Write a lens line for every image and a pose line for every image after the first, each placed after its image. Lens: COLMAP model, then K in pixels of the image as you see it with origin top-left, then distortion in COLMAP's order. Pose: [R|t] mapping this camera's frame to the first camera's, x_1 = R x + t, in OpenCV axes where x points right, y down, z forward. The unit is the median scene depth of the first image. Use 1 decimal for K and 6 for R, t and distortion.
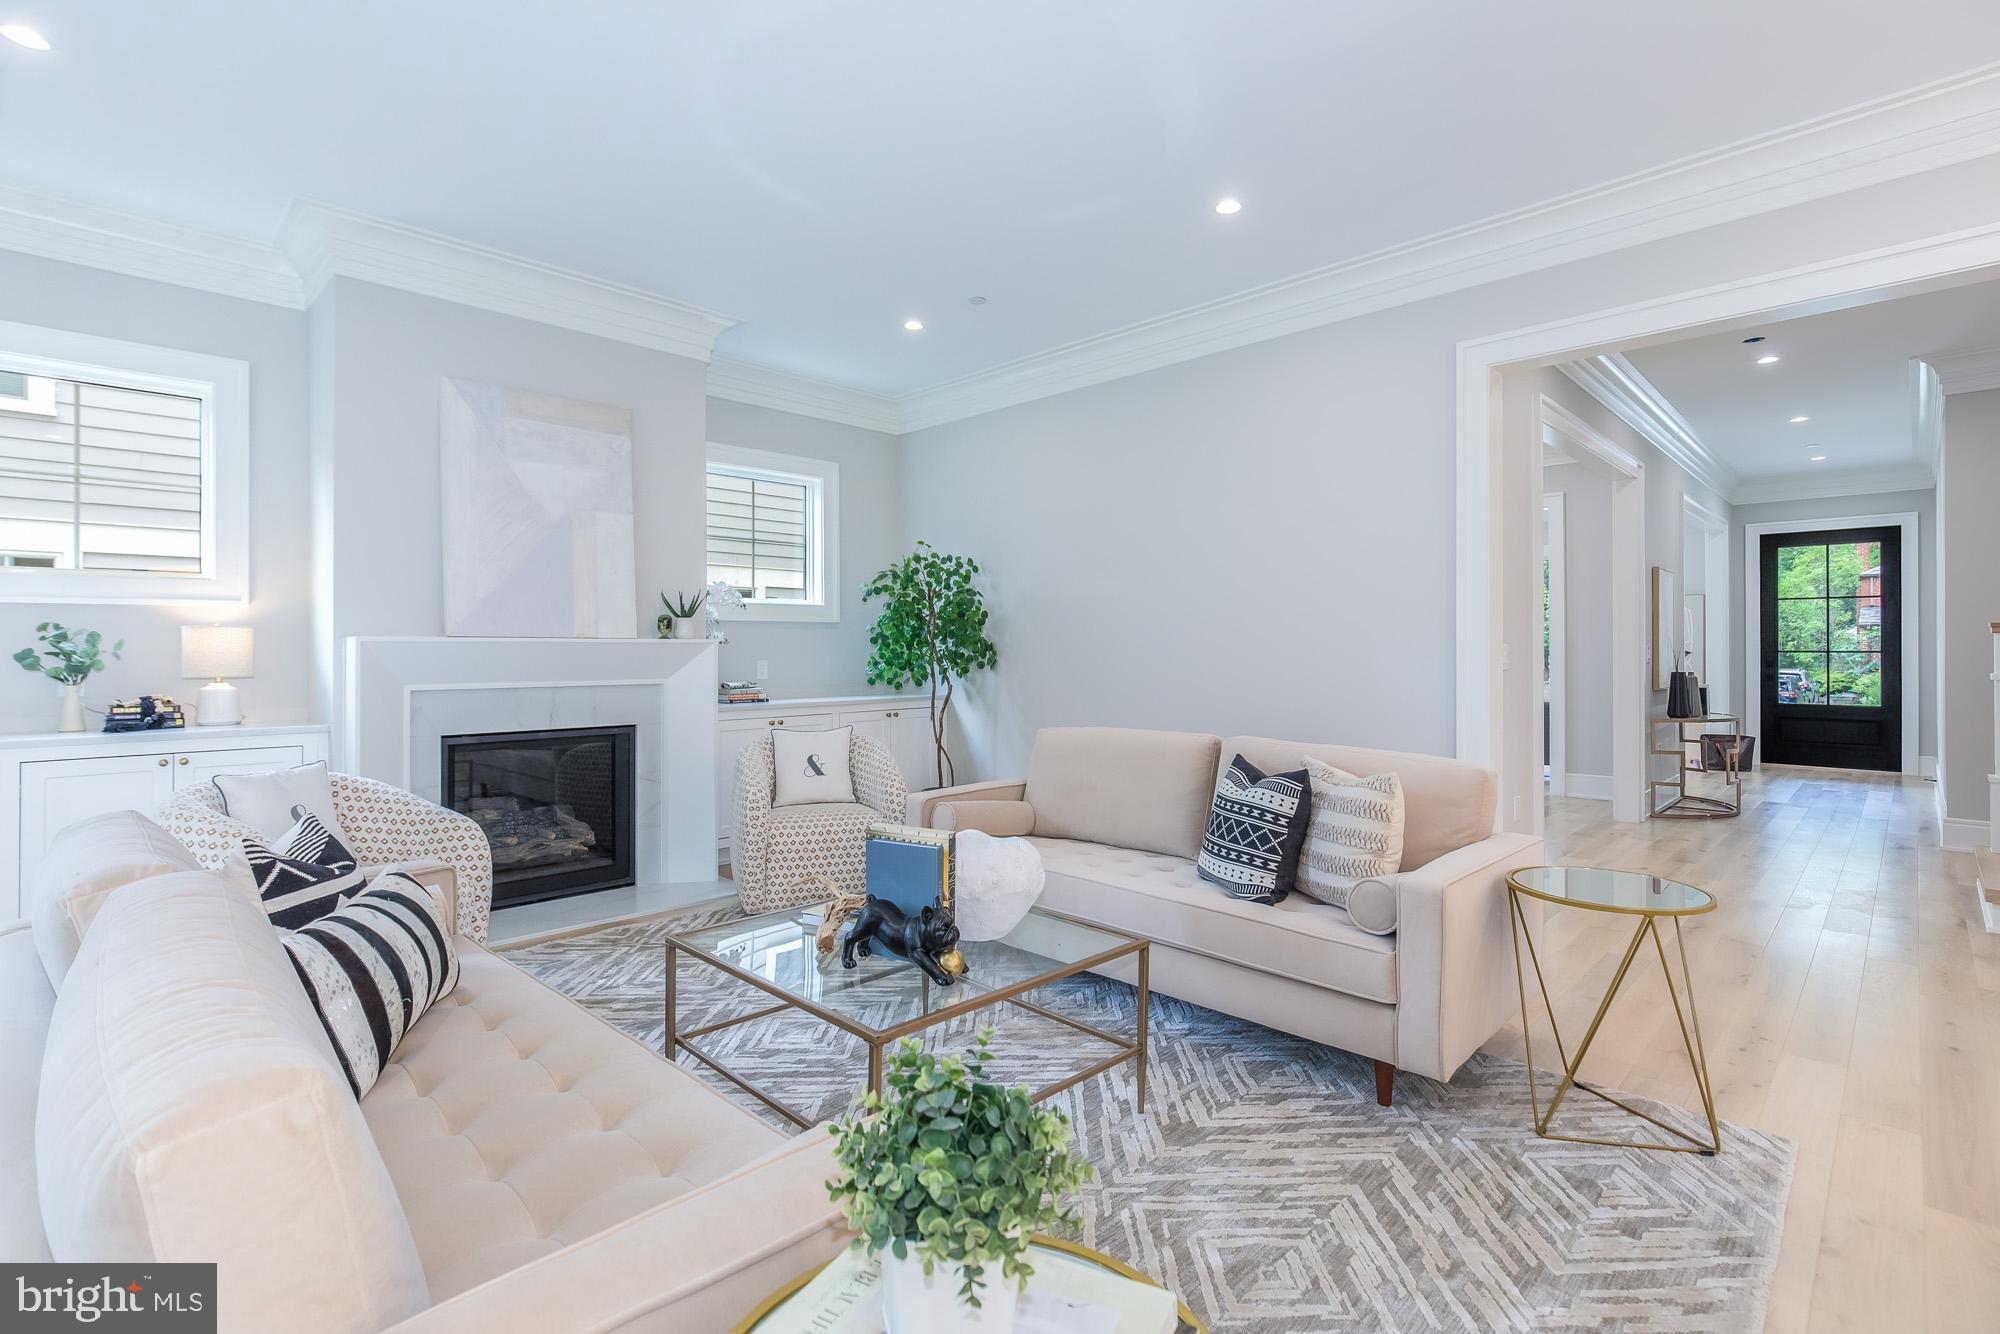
lens RADIAL K [[920.2, 0, 996.0], [0, 920.2, 648.7], [0, 0, 1]] dist [-0.013506, 0.007963]
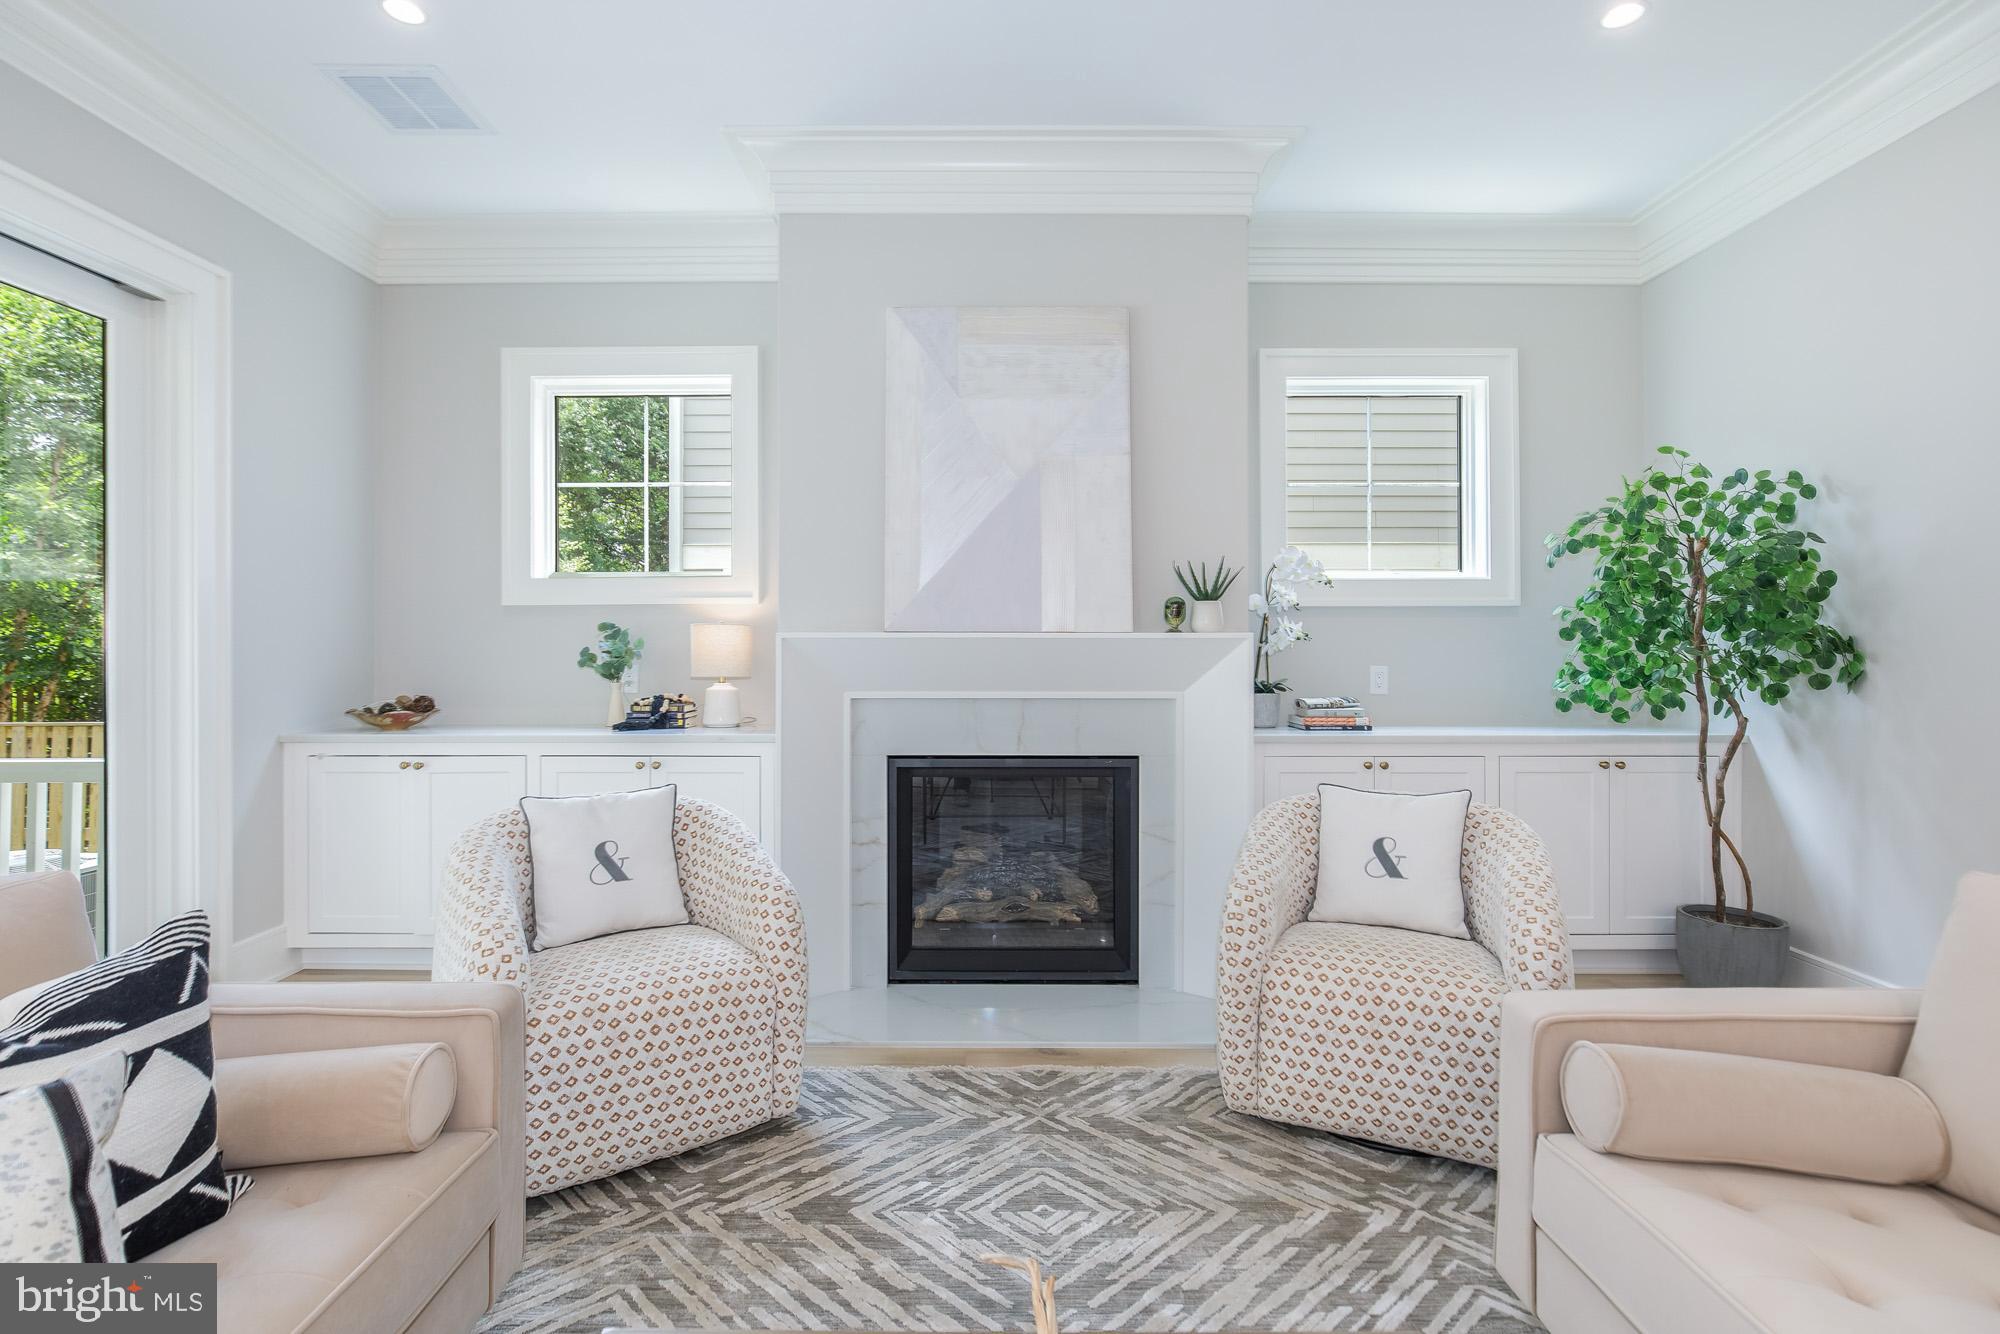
lens RADIAL K [[920.2, 0, 996.0], [0, 920.2, 648.7], [0, 0, 1]] dist [-0.013506, 0.007963]
pose [[0.699694, 0.000579, -0.714442, 0.026069], [-0.001242, 0.999999, -0.000407, 0.001069], [0.714442, 0.001172, 0.699694, 0.345612]]
